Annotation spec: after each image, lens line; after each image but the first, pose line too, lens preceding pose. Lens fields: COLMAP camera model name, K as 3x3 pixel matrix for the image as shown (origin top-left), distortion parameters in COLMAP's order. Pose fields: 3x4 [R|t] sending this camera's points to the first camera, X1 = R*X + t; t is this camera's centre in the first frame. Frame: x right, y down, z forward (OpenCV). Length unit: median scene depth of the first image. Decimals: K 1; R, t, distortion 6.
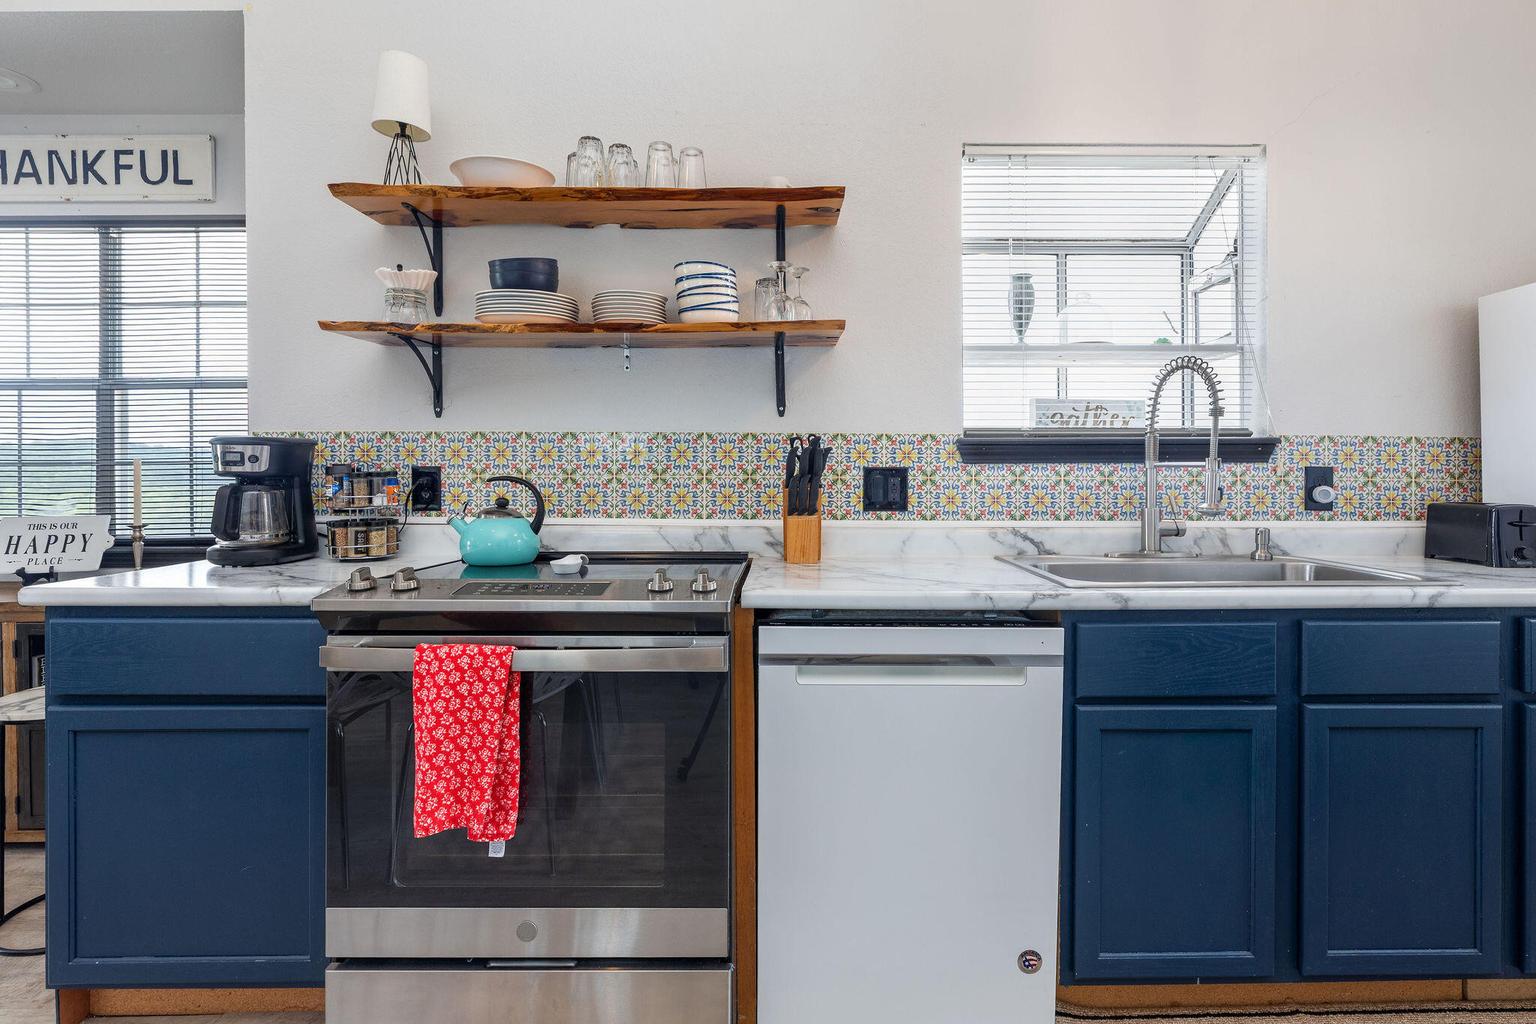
lens RADIAL K [[908.8, 0, 766.2], [0, 908.8, 478.8], [0, 0, 1]] dist [-0.000134, 0.000162]
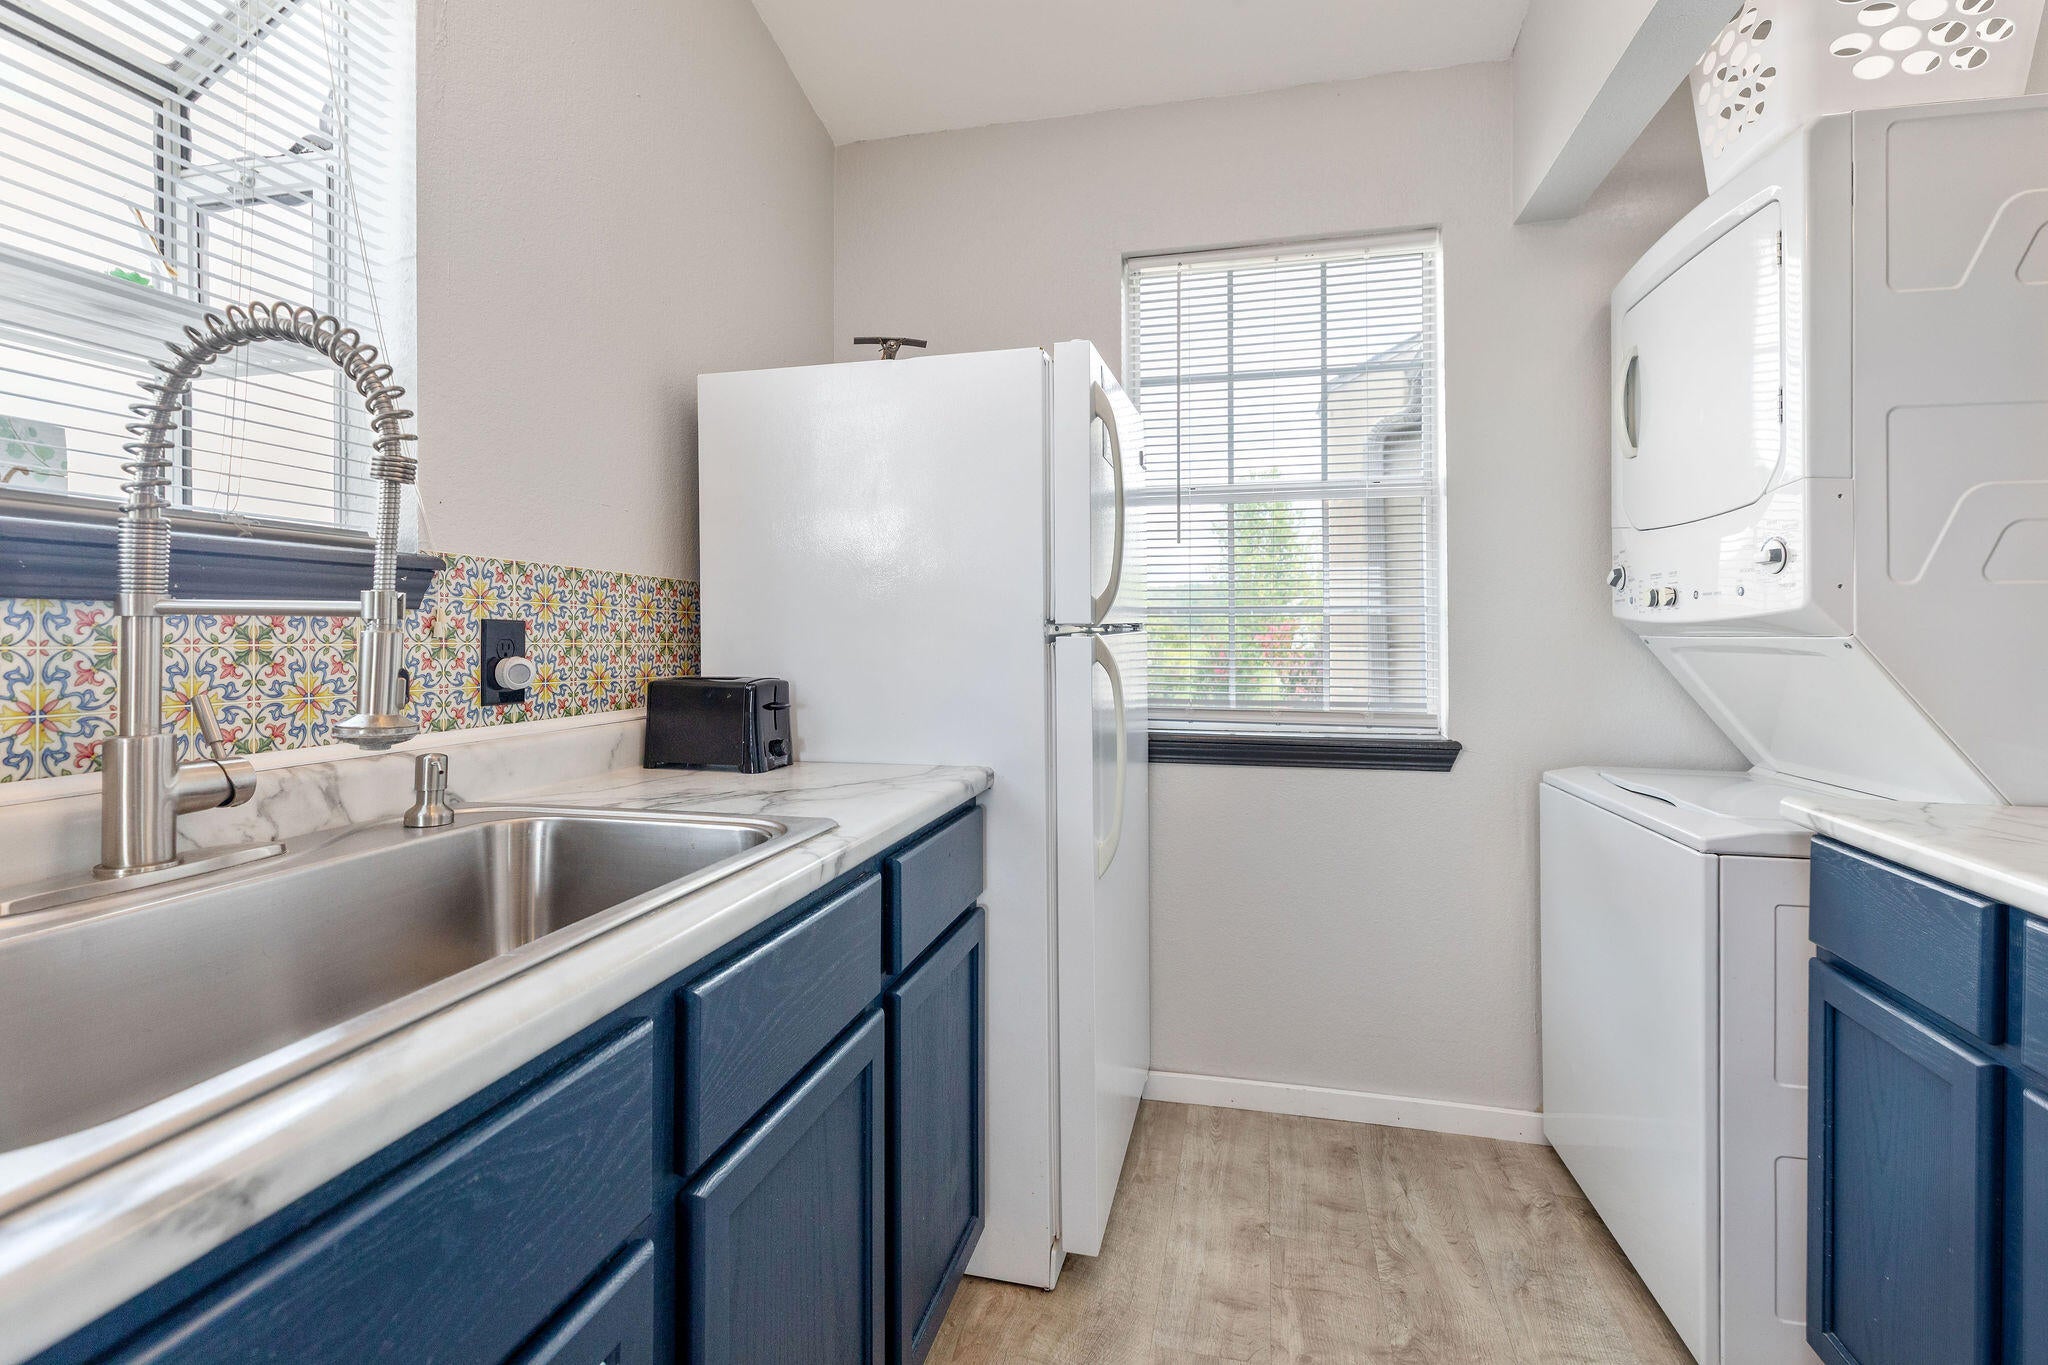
lens RADIAL K [[931.8, 0, 1022.5], [0, 931.8, 629.6], [0, 0, 1]] dist [-0.001170, 0.000033]
pose [[0.248632, 0.005889, 0.968580, 0.166604], [0.001073, 0.999979, -0.006355, -0.004067], [-0.968597, 0.002619, 0.248621, 0.580925]]
